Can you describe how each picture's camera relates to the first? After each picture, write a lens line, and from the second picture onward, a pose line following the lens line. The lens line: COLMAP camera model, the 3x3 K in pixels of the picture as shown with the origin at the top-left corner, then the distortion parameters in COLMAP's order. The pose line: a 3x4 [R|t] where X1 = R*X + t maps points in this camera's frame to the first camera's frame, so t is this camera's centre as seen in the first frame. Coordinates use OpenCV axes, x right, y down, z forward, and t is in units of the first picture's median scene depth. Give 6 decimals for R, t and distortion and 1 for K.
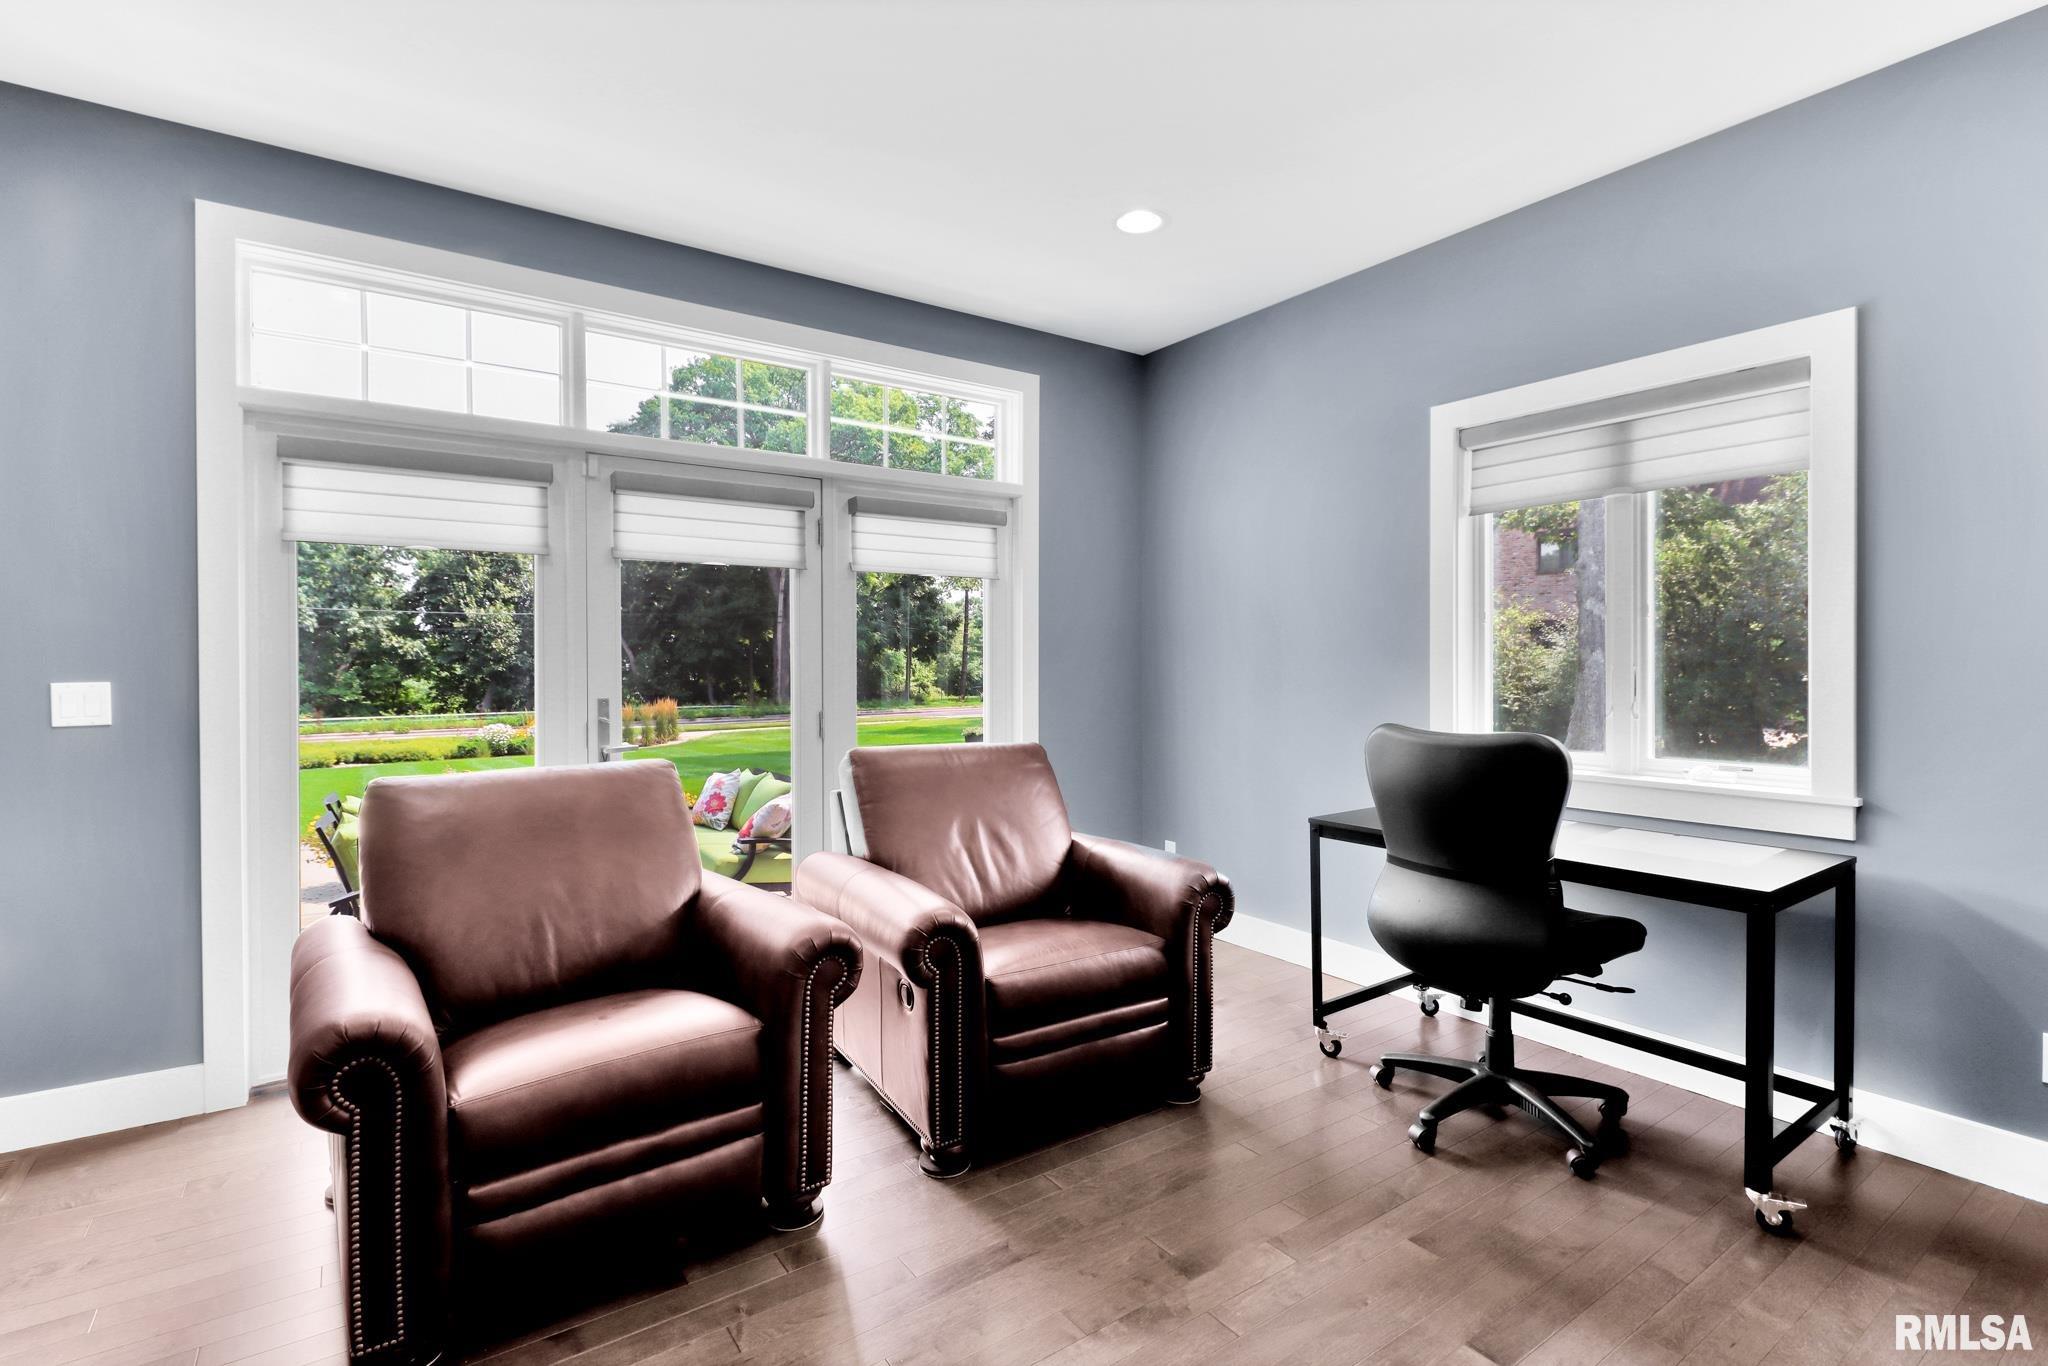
lens RADIAL K [[964.8, 0, 1022.2], [0, 964.8, 670.7], [0, 0, 1]] dist [0.015544, 0.000001]
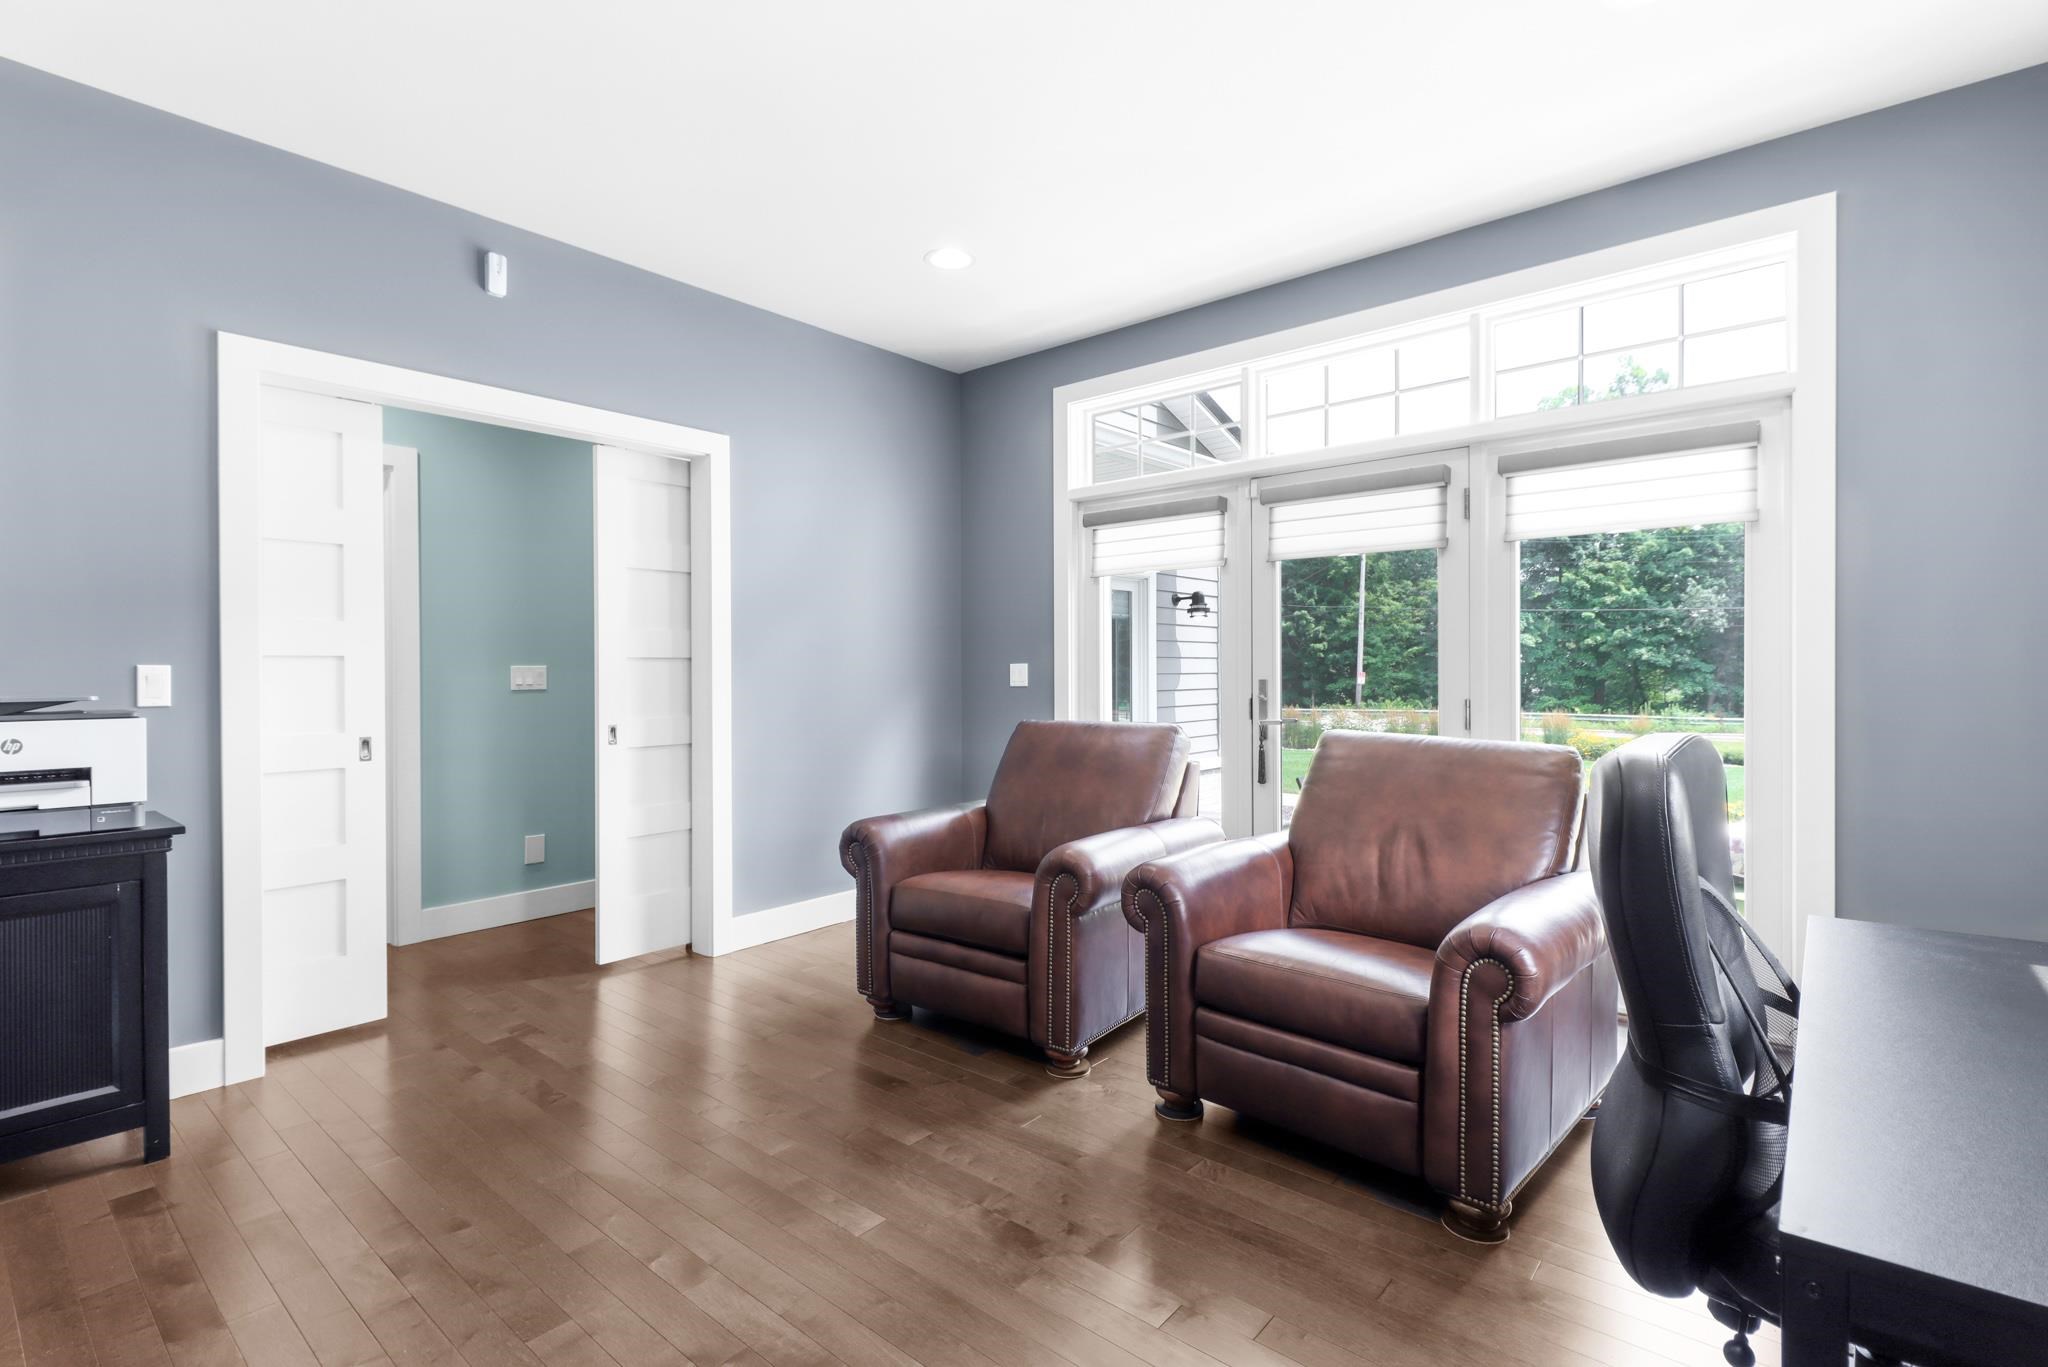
lens RADIAL K [[964.8, 0, 1022.2], [0, 964.8, 671.2], [0, 0, 1]] dist [0.015544, 0.000001]
pose [[0.245893, 0.012504, -0.969216, 0.581297], [0.005833, 0.999880, 0.014379, 0.000423], [0.969279, -0.009189, 0.245790, 0.355507]]
